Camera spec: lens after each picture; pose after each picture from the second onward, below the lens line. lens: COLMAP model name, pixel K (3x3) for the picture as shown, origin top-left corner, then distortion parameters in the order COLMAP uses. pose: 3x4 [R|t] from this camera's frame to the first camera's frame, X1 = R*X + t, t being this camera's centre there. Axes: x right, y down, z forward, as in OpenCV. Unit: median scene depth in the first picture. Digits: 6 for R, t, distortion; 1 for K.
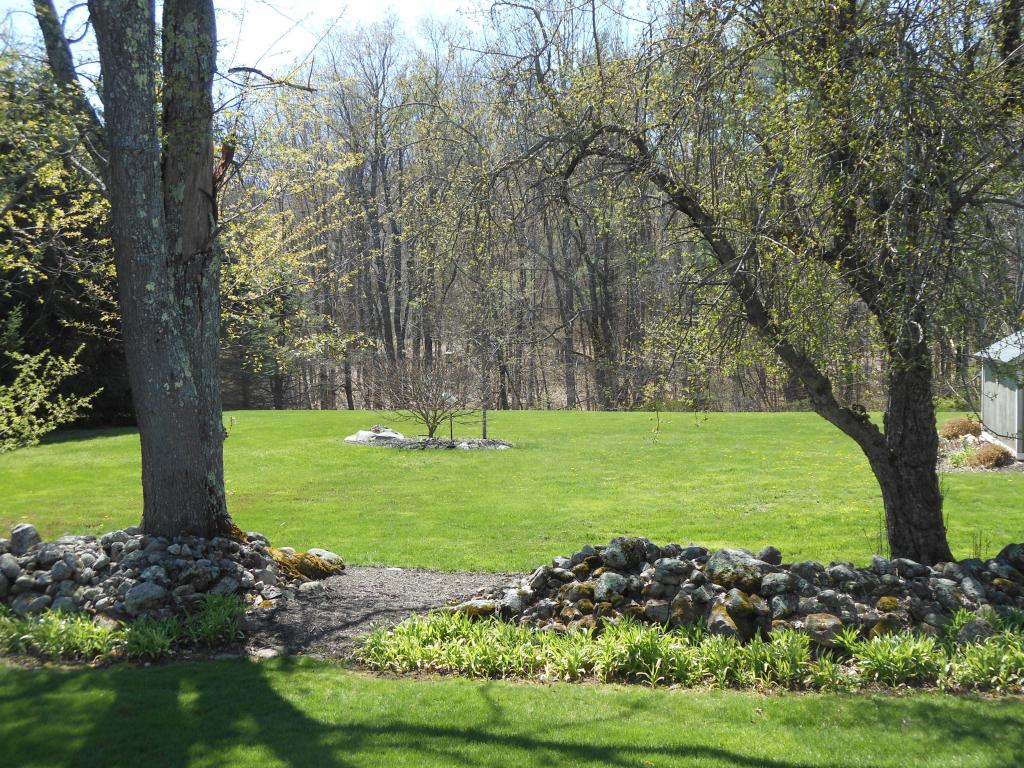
lens RADIAL K [[1256.2, 0, 513.4], [0, 1256.2, 385.2], [0, 0, 1]] dist [0.174356, 0.000000]
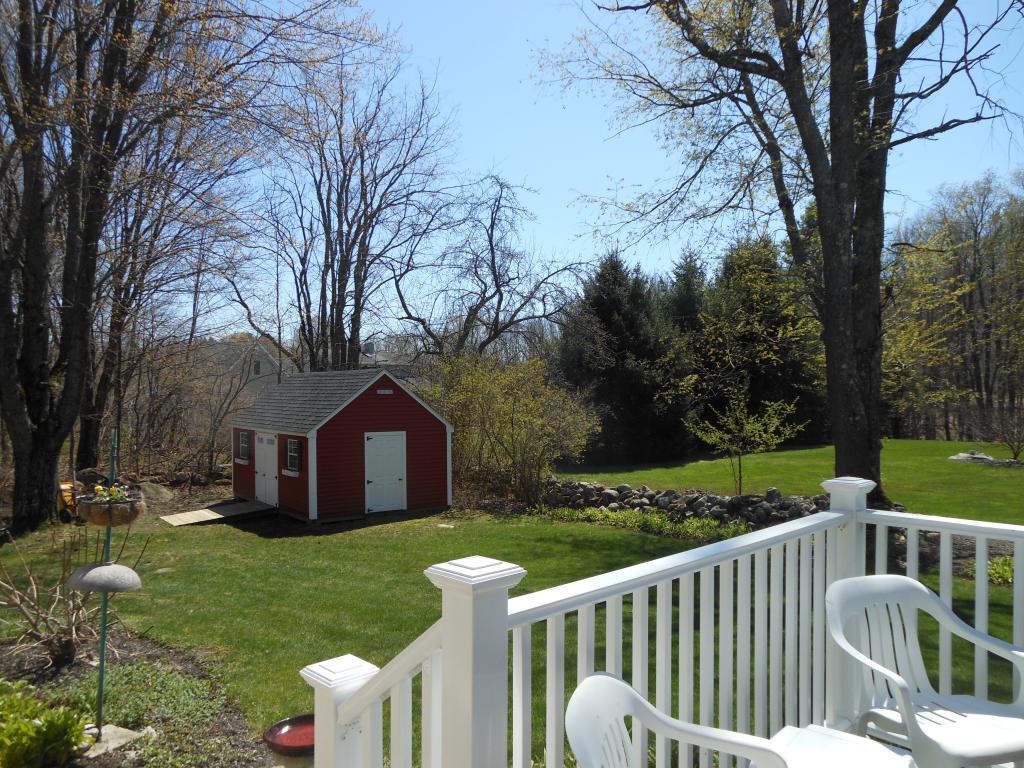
lens RADIAL K [[752.8, 0, 532.8], [0, 752.8, 420.5], [0, 0, 1]] dist [0.021236, 0.003168]
pose [[0.808537, 0.023434, -0.587978, 0.002274], [-0.024482, 0.999681, 0.006177, 0.005463], [0.587935, 0.009400, 0.808853, -0.129891]]
